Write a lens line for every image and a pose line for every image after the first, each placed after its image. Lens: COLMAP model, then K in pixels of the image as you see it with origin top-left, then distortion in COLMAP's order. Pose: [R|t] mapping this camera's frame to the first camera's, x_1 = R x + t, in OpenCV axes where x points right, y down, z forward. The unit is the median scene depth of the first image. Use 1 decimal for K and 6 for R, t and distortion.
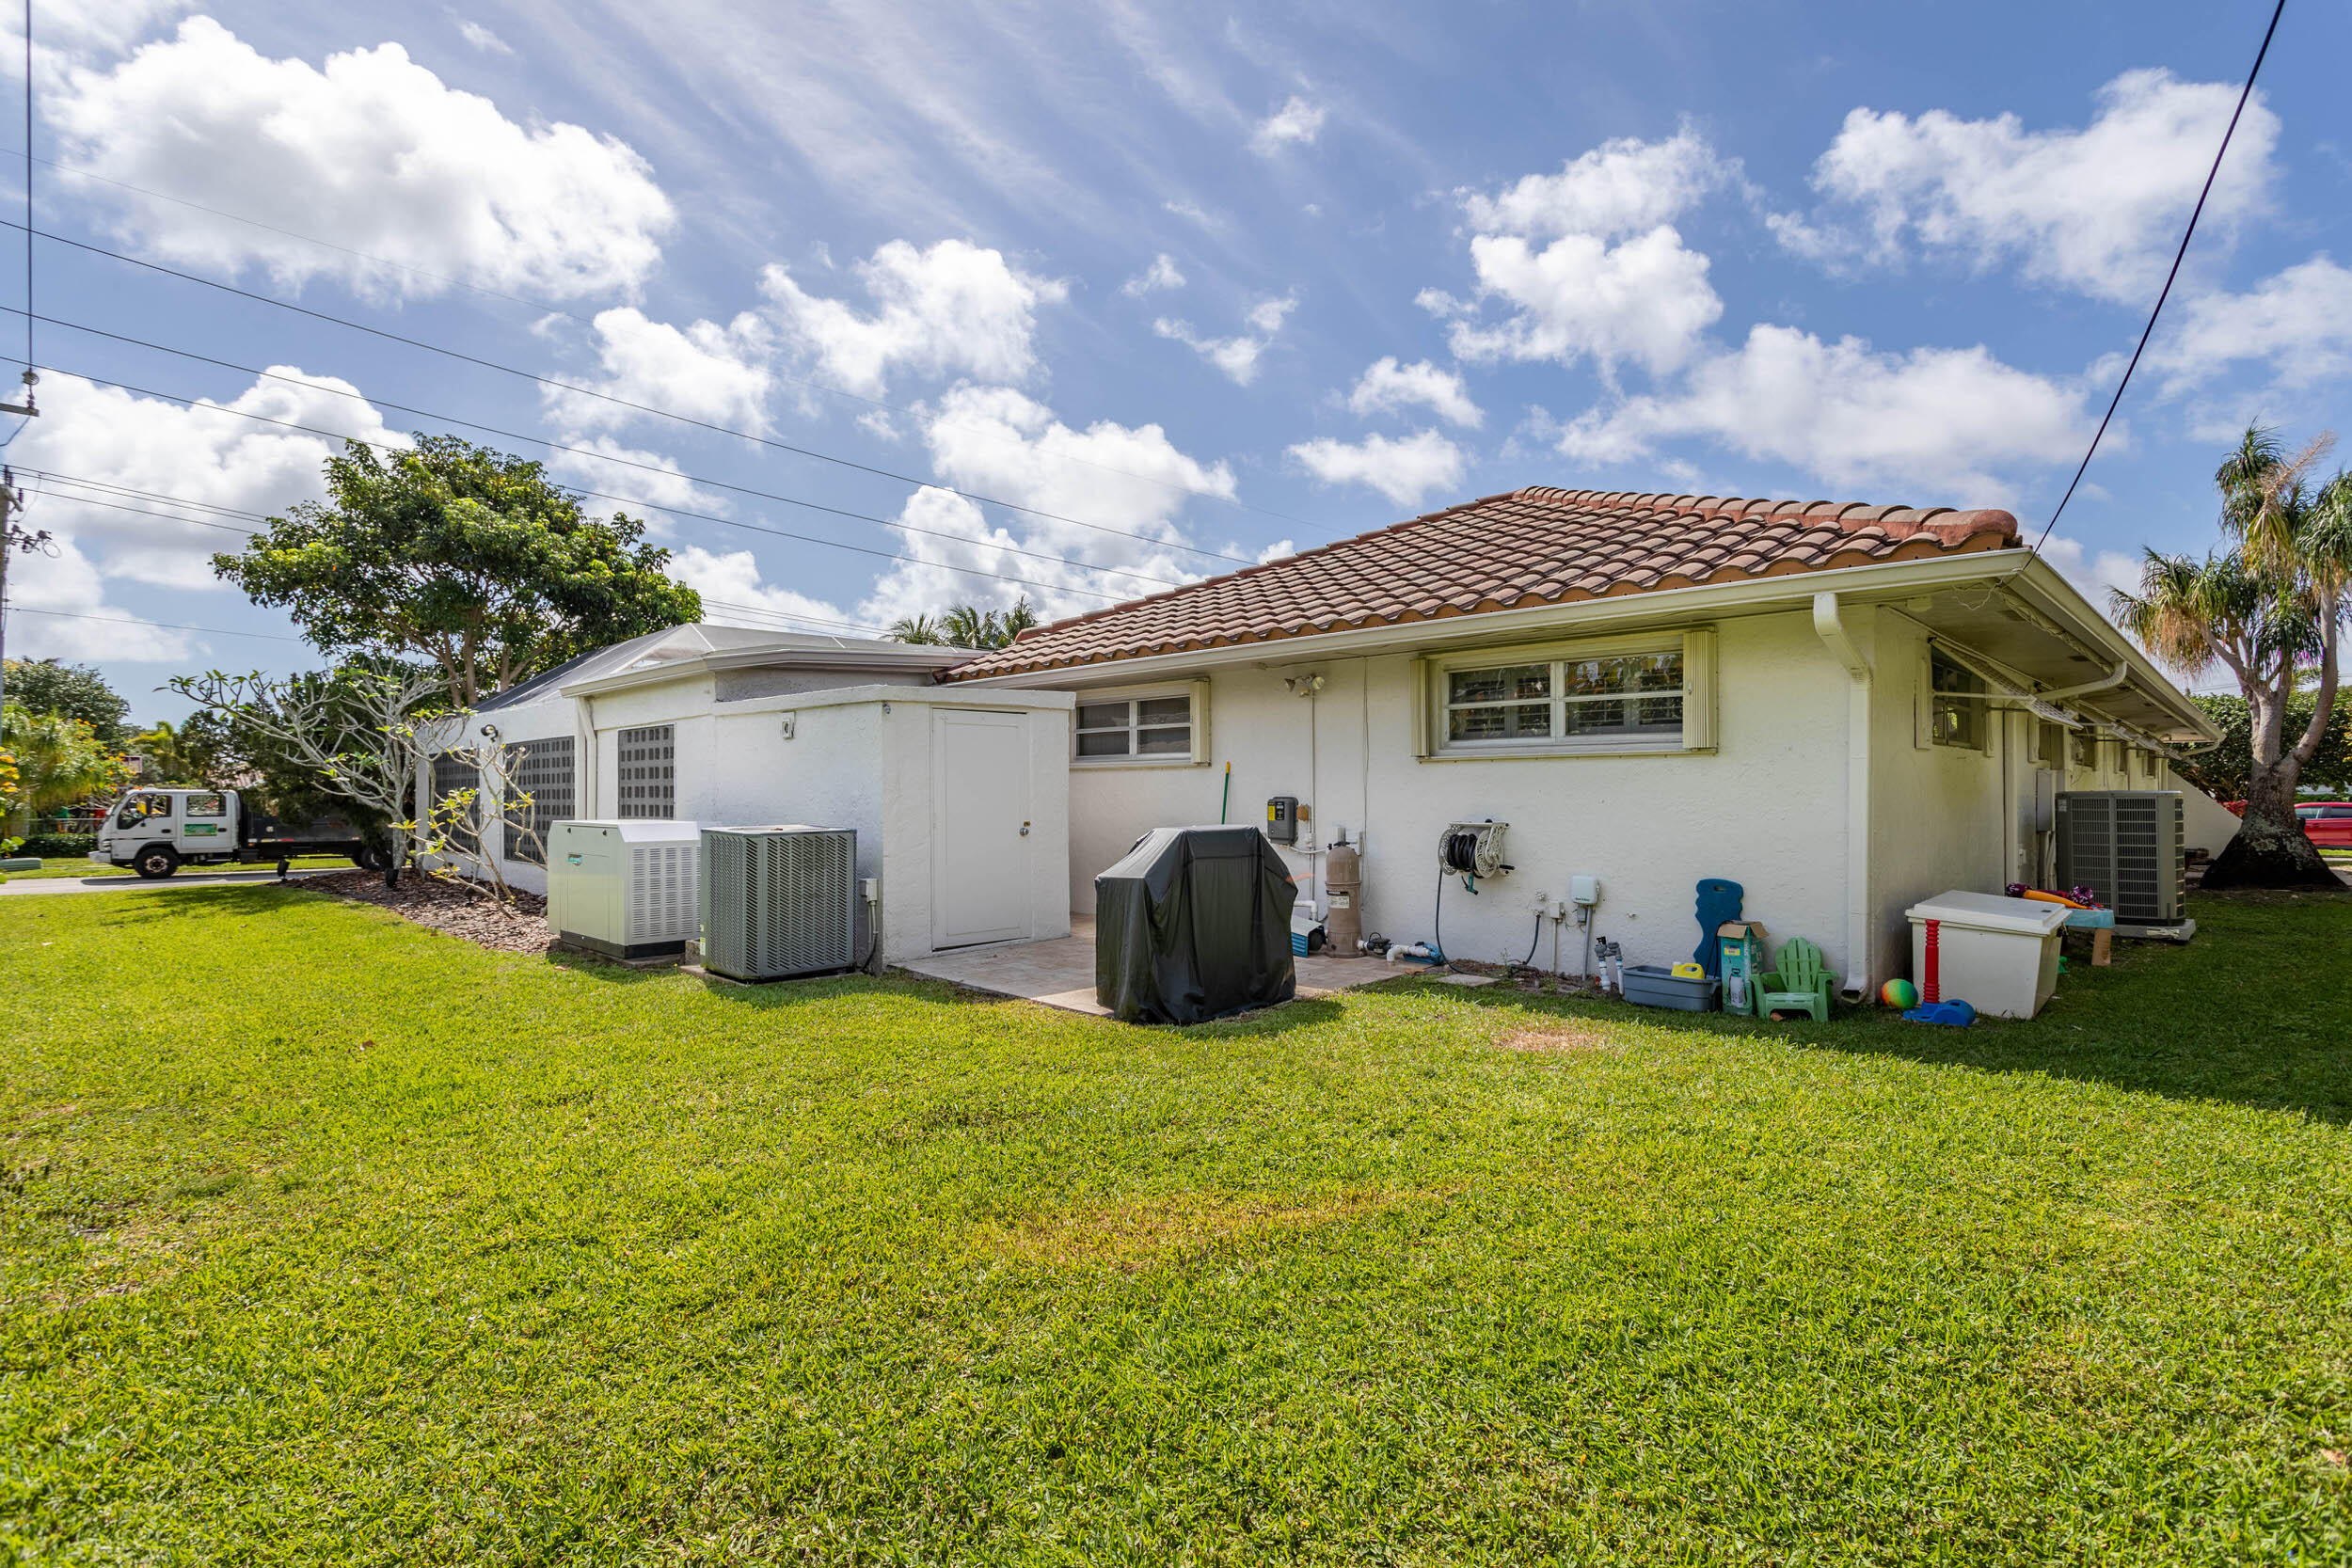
lens RADIAL K [[1117.5, 0, 1165.8], [0, 1117.5, 783.8], [0, 0, 1]] dist [0.001801, 0.000948]
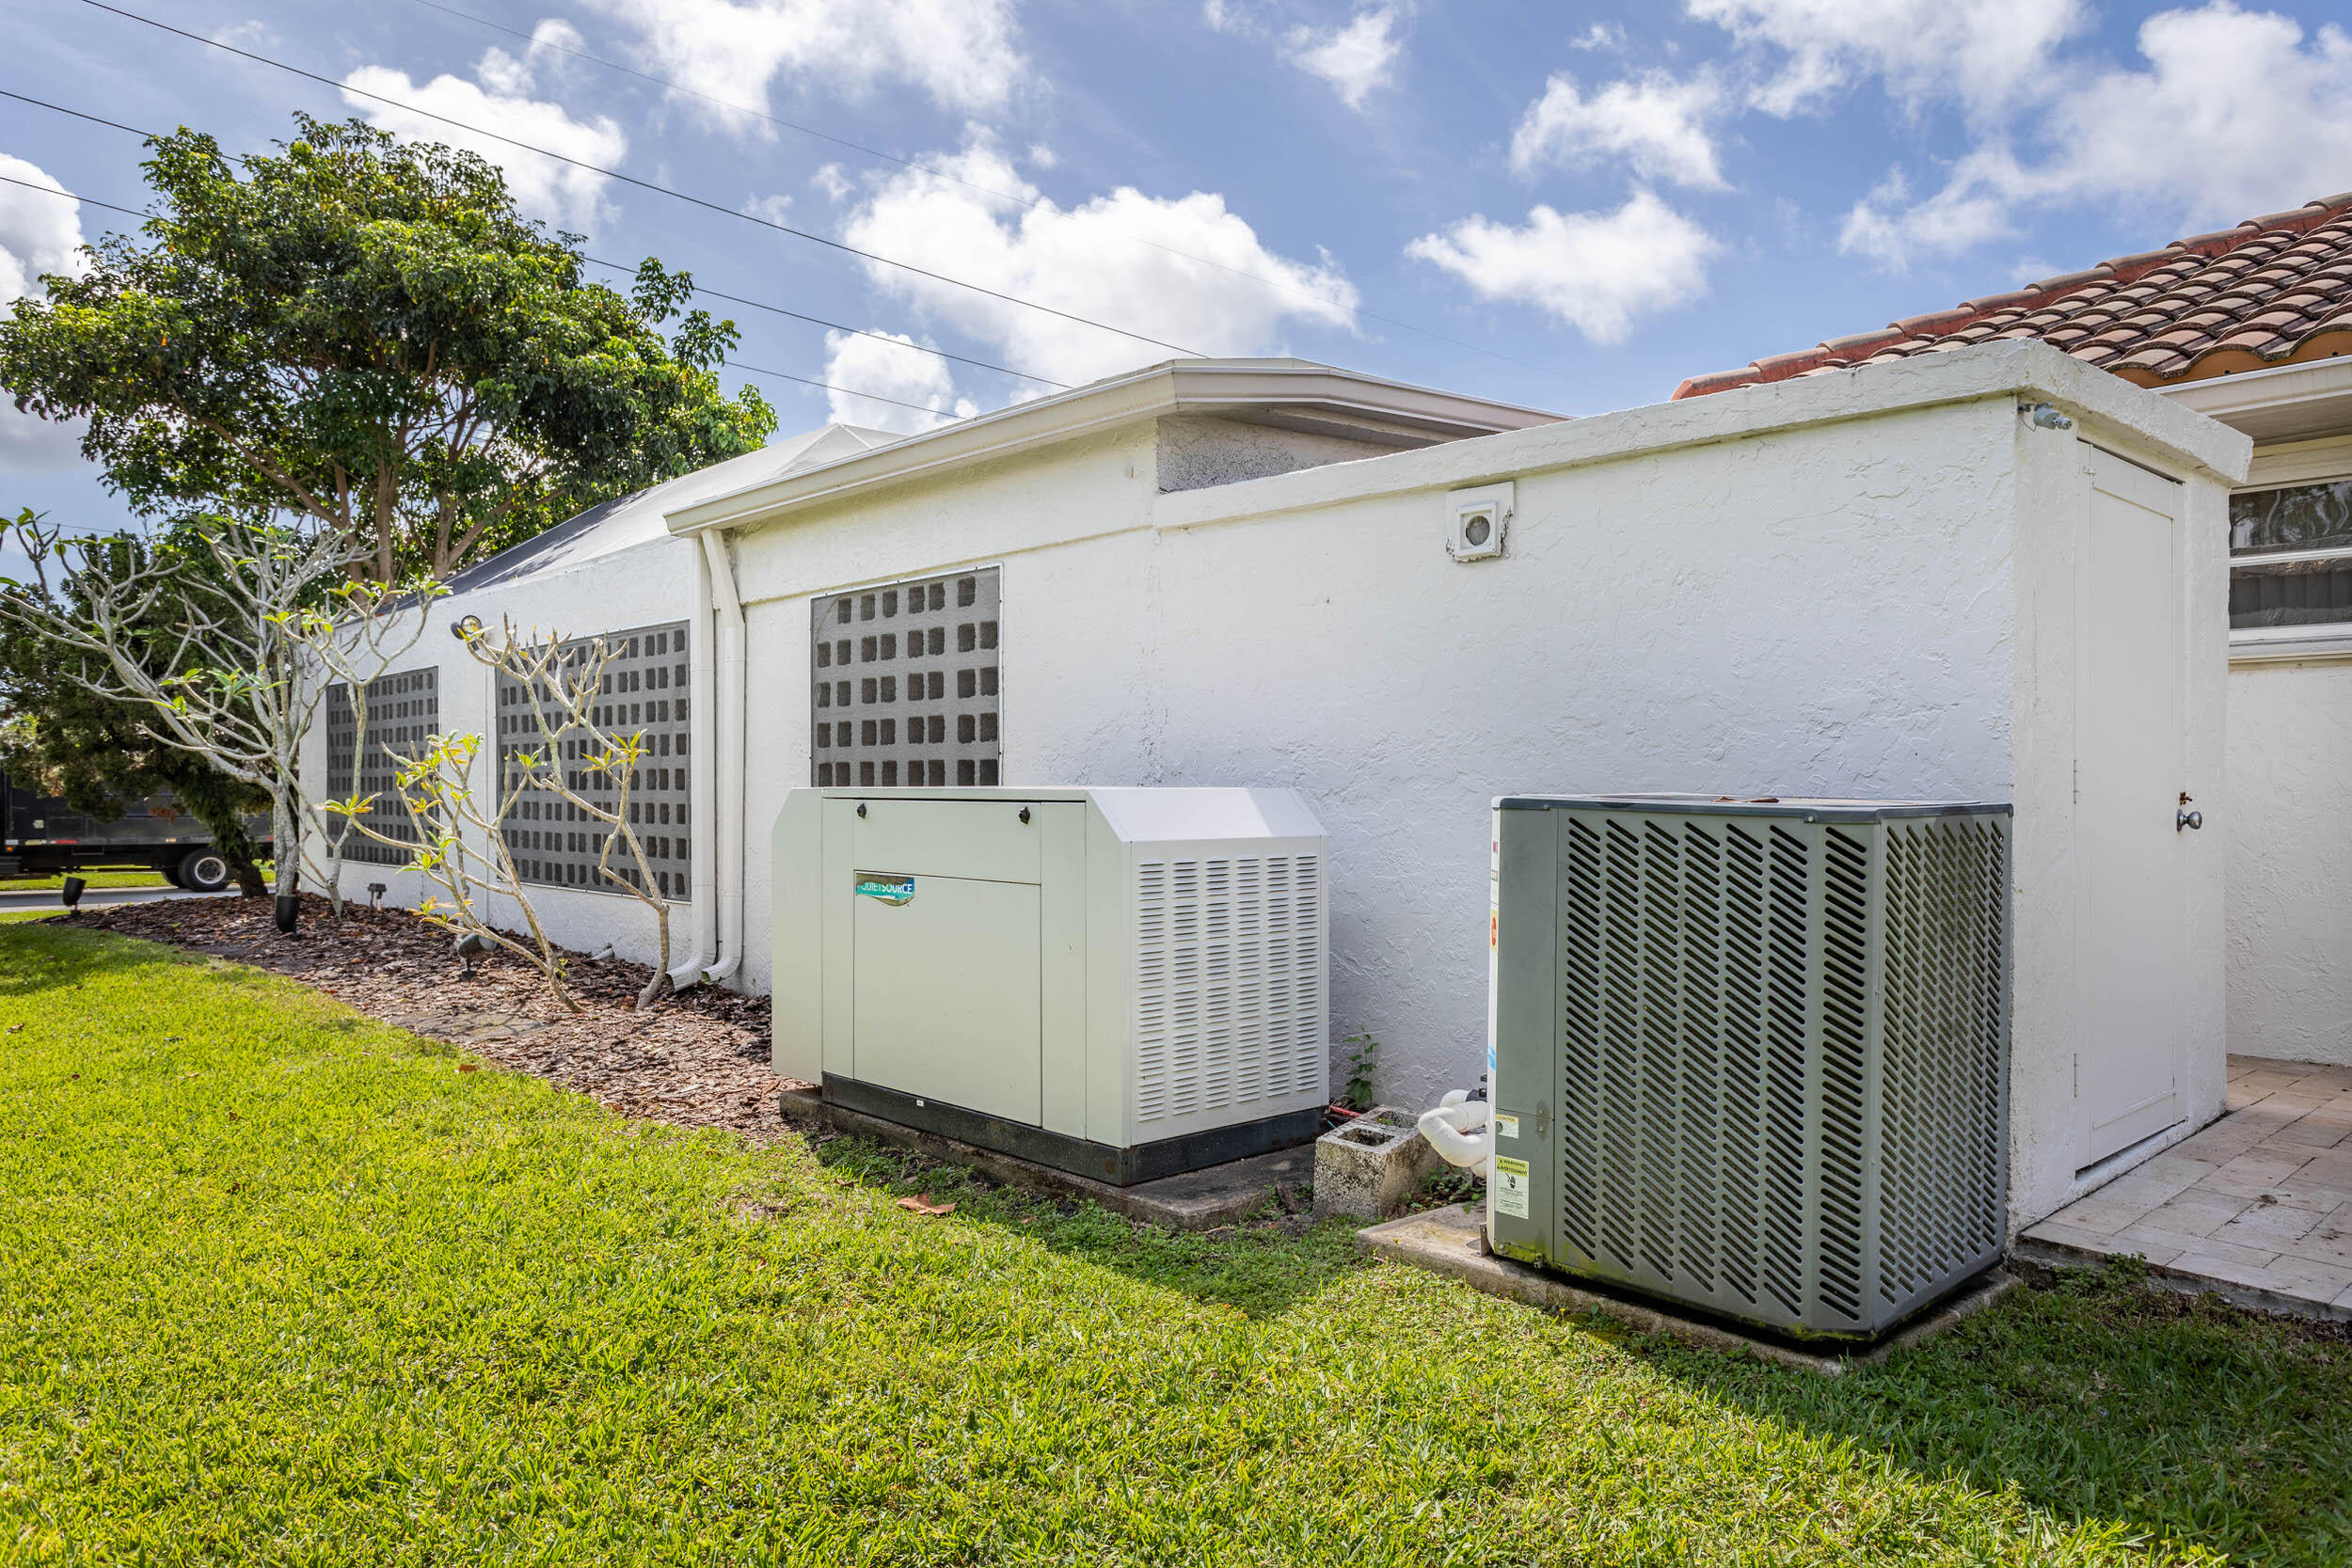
lens RADIAL K [[1588.8, 0, 1177.3], [0, 1588.8, 793.3], [0, 0, 1]] dist [0.005065, 0.000024]
pose [[0.998733, 0.006586, -0.049900, -0.211088], [-0.005992, 0.999910, 0.012043, 0.015288], [0.049975, -0.011729, 0.998682, 0.249608]]
